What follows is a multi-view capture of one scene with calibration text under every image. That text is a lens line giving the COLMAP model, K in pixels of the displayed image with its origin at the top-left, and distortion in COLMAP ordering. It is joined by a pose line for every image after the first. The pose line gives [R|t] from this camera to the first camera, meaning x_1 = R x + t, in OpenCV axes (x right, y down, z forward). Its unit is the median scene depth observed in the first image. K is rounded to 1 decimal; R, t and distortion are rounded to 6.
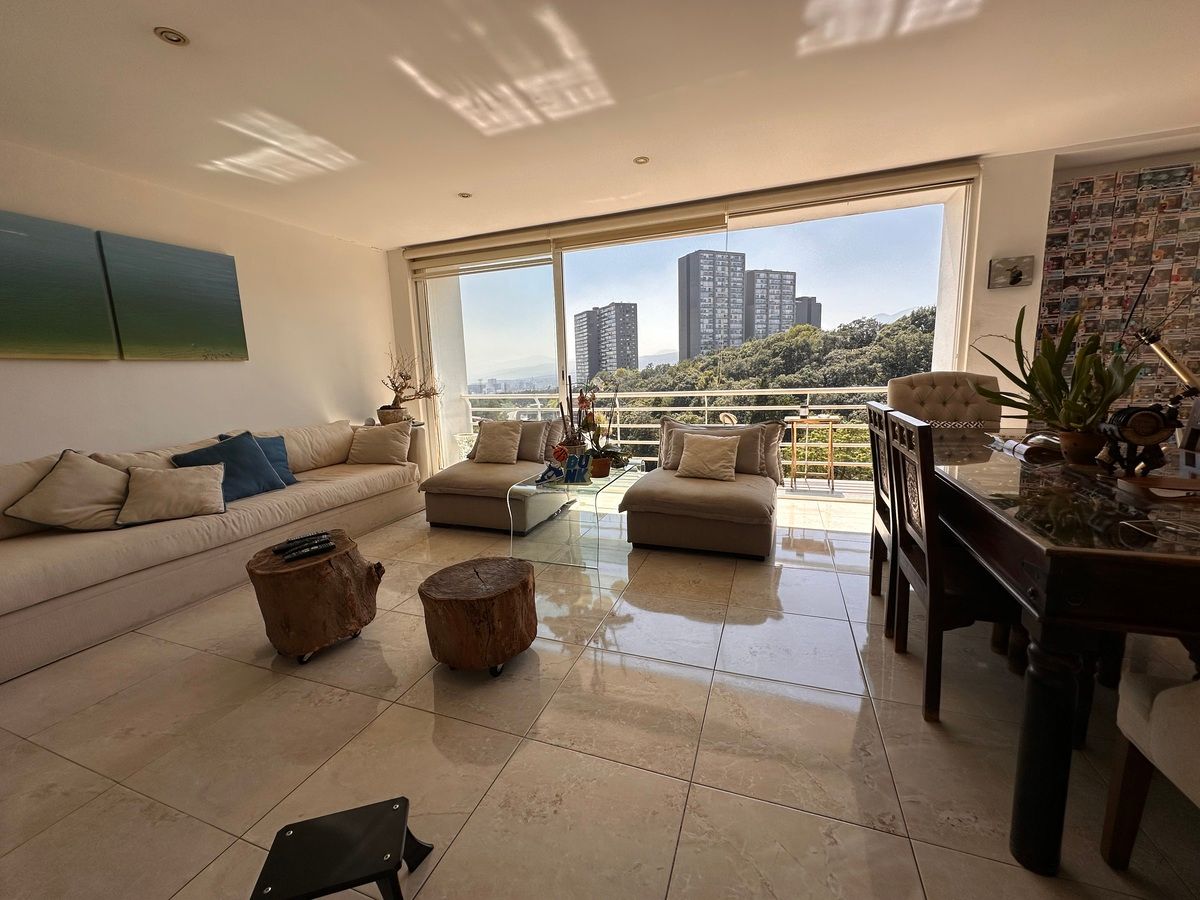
lens RADIAL K [[478.8, 0, 601.7], [0, 478.8, 448.8], [0, 0, 1]] dist [-0.001953, 0.000381]
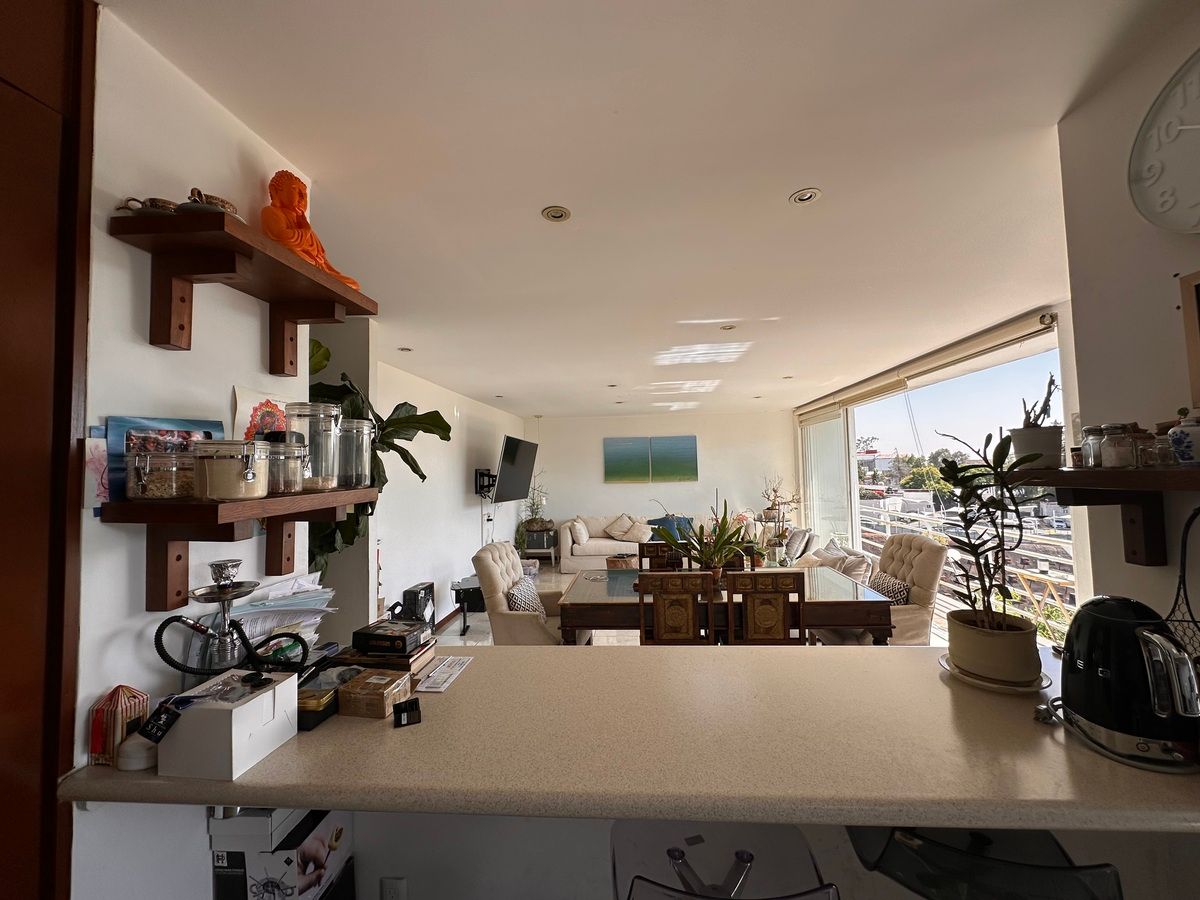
lens RADIAL K [[478.8, 0, 600.7], [0, 478.8, 449.7], [0, 0, 1]] dist [-0.001953, 0.000381]
pose [[0.260604, -0.012117, -0.965370, 1.363879], [-0.136945, 0.989347, -0.049386, -0.172528], [0.955684, 0.145073, 0.256168, 0.003015]]
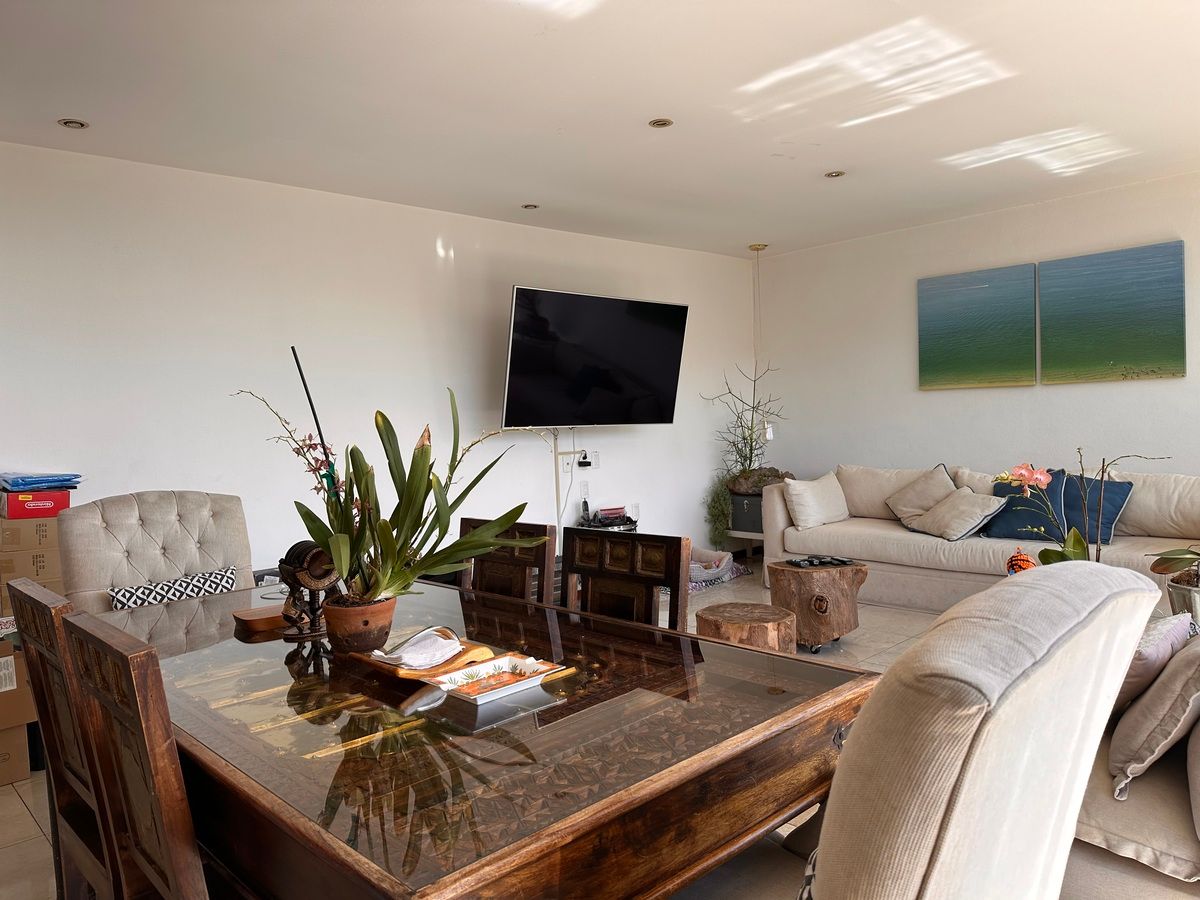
lens RADIAL K [[825.5, 0, 597.7], [0, 825.5, 449.5], [0, 0, 1]] dist [-0.009474, -0.020891]
pose [[-0.444274, 0.095777, -0.890757, 0.867440], [-0.083188, 0.985563, 0.147461, -0.203350], [0.892020, 0.139613, -0.429893, 0.828339]]
